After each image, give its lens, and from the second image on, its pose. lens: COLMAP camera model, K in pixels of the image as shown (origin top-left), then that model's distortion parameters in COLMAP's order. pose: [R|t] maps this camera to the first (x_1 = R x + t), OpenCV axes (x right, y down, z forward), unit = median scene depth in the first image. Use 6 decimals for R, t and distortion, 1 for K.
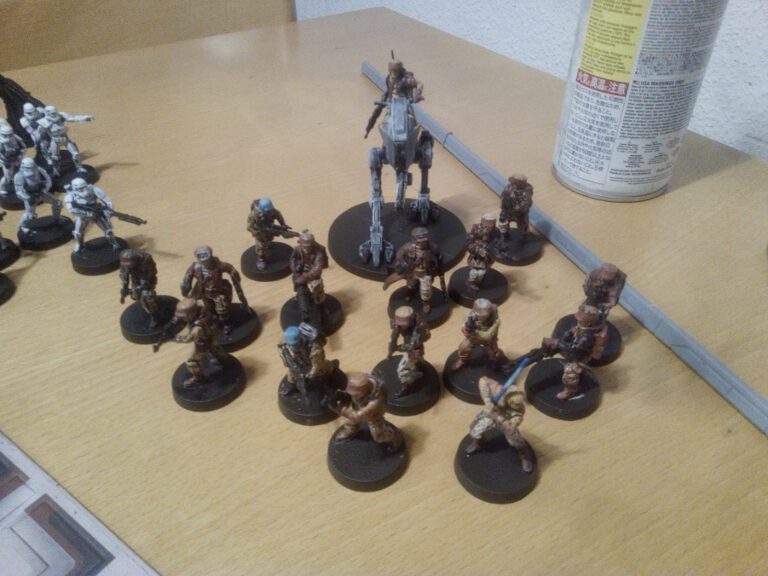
lens RADIAL K [[609.4, 0, 383.3], [0, 609.4, 291.9], [0, 0, 1]] dist [0.012319, -0.020628]
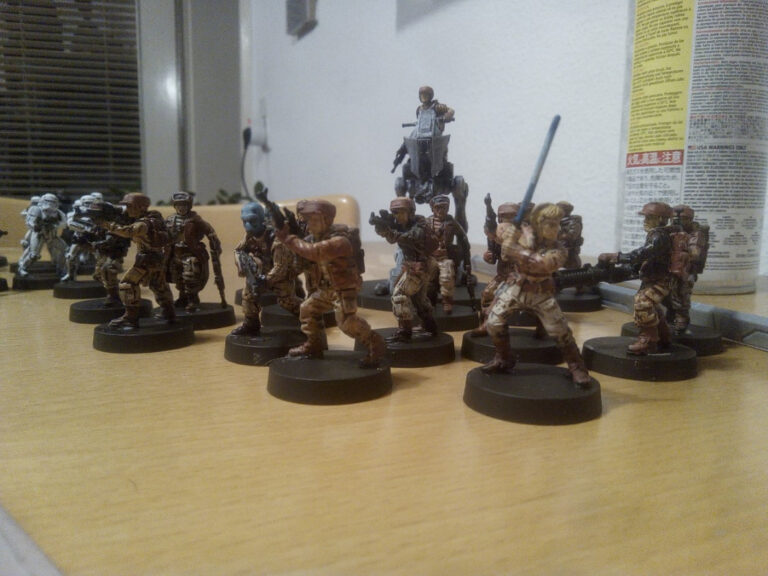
lens RADIAL K [[609.4, 0, 387.4], [0, 609.4, 291.9], [0, 0, 1]] dist [0.012319, -0.020628]
pose [[0.992070, 0.032310, -0.121465, 0.076093], [-0.089932, 0.857598, -0.506398, 0.351210], [0.087806, 0.513305, 0.853702, 0.279723]]
